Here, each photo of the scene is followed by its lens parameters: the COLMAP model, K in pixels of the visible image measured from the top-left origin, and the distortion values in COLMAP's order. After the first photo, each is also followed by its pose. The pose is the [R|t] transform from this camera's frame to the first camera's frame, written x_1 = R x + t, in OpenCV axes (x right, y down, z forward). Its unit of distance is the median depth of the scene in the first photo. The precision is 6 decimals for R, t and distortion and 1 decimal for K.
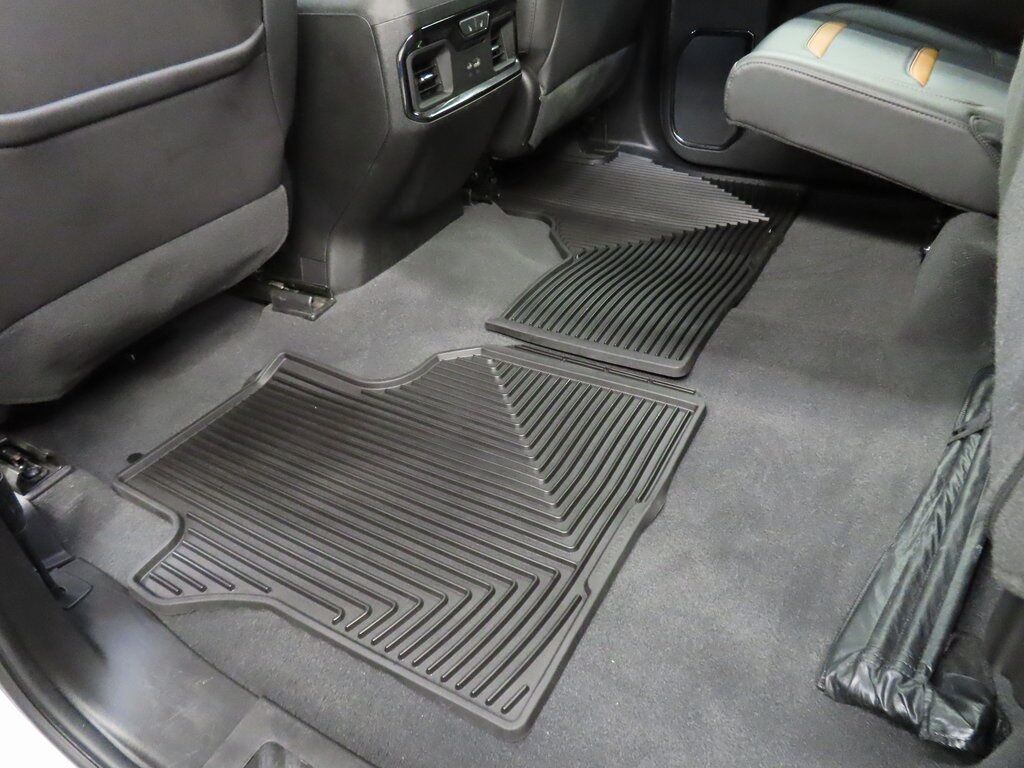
lens RADIAL K [[739.2, 0, 512.3], [0, 739.2, 383.2], [0, 0, 1]] dist [-0.000635, 0.003314]
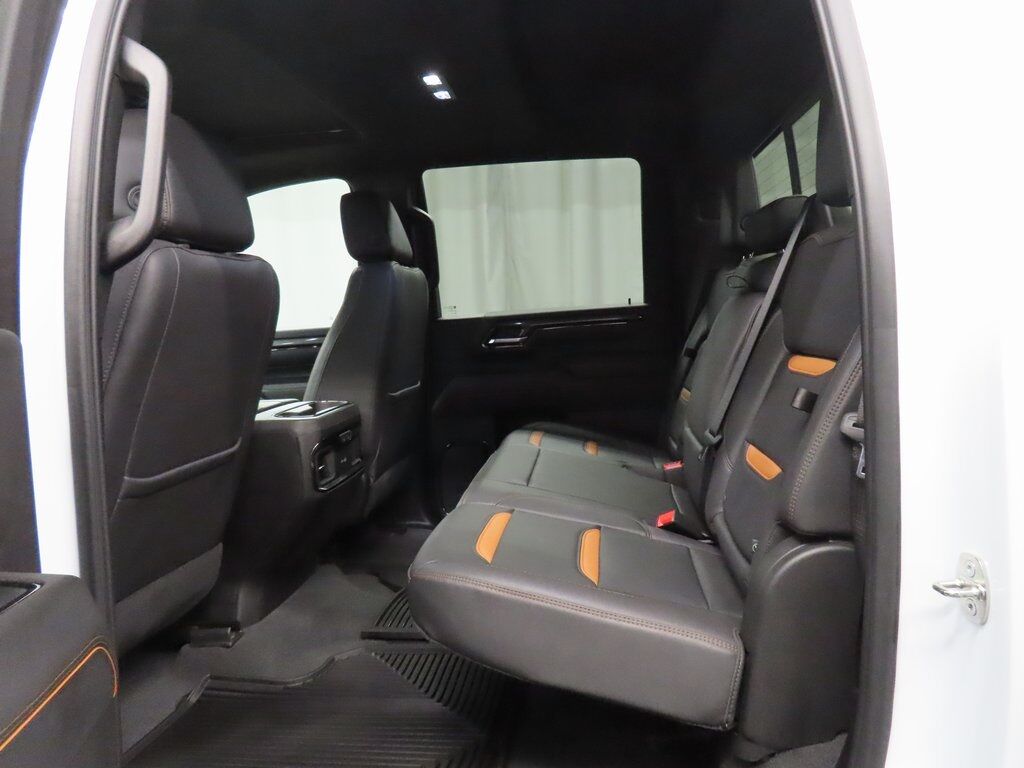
lens RADIAL K [[739.2, 0, 512.2], [0, 739.2, 384.2], [0, 0, 1]] dist [-0.000635, 0.003314]
pose [[0.921930, -0.017284, 0.386972, -0.305965], [0.222393, 0.841568, -0.492245, 0.273141], [-0.317155, 0.539875, 0.779710, -0.411445]]
